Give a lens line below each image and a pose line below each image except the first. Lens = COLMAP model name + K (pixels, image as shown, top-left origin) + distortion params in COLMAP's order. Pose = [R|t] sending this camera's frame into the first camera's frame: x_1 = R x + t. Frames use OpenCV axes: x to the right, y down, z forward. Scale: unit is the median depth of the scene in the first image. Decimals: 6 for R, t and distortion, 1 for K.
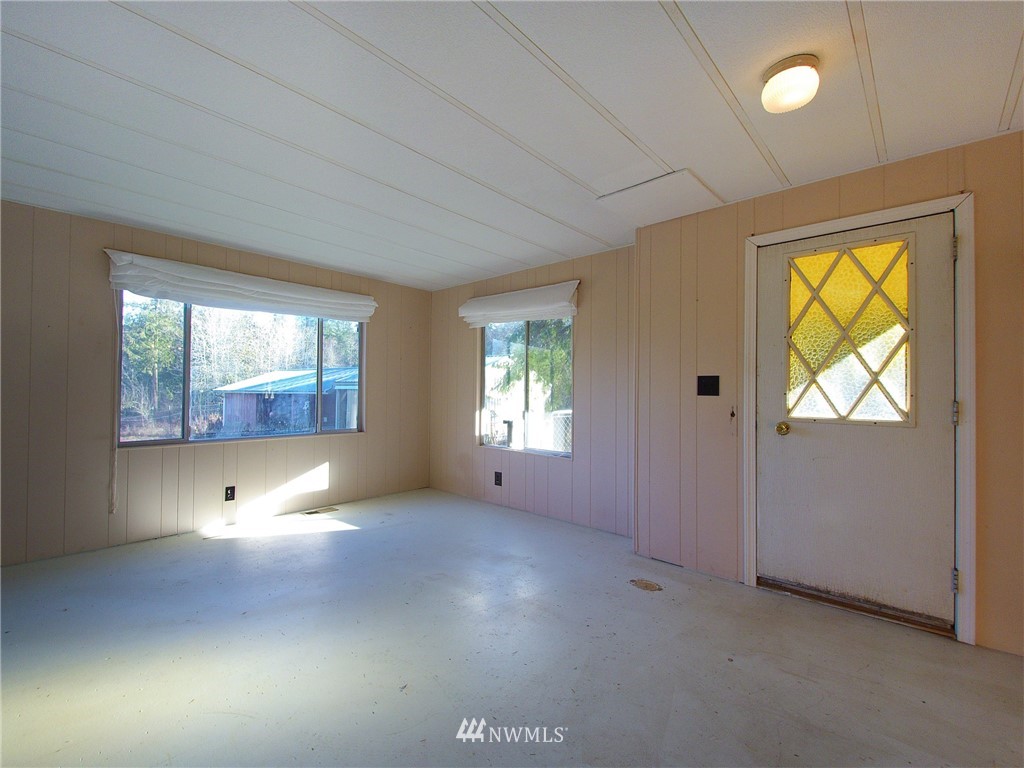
lens RADIAL K [[456.4, 0, 503.4], [0, 456.4, 384.3], [0, 0, 1]] dist [0.018807, -0.008788]
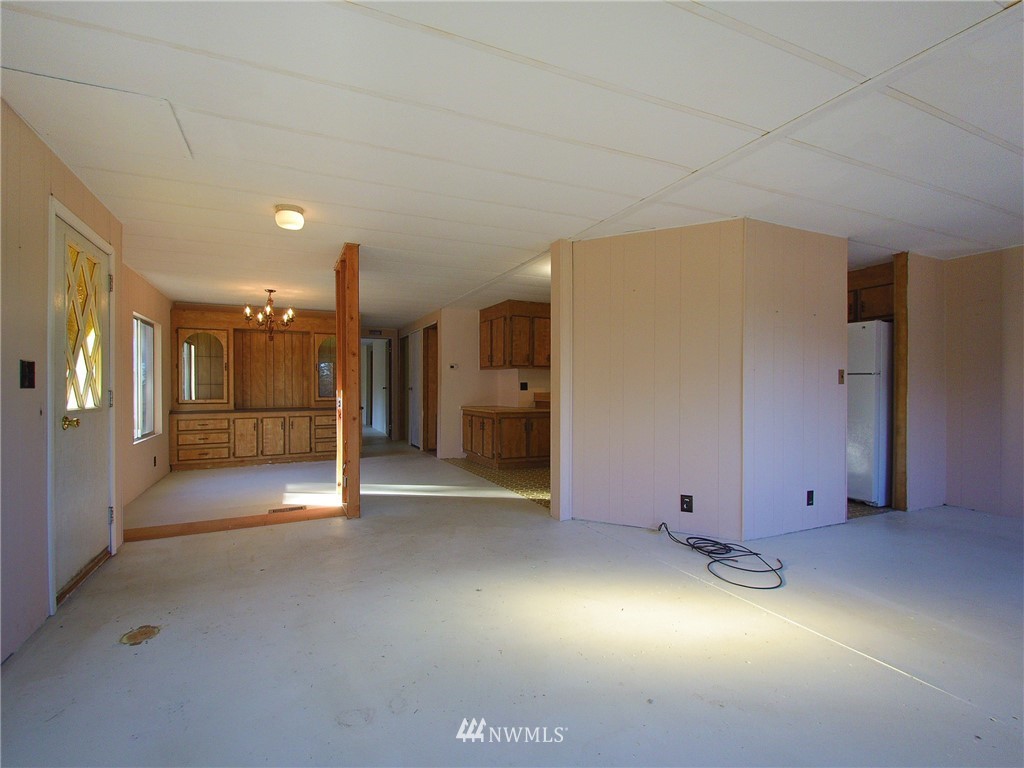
lens RADIAL K [[457.8, 0, 497.4], [0, 457.8, 387.9], [0, 0, 1]] dist [0.003530, -0.000133]
pose [[-0.929294, -0.010985, 0.369177, -0.519480], [-0.016261, 0.999805, -0.011184, 0.020962], [-0.368982, -0.016396, -0.929292, 1.479881]]
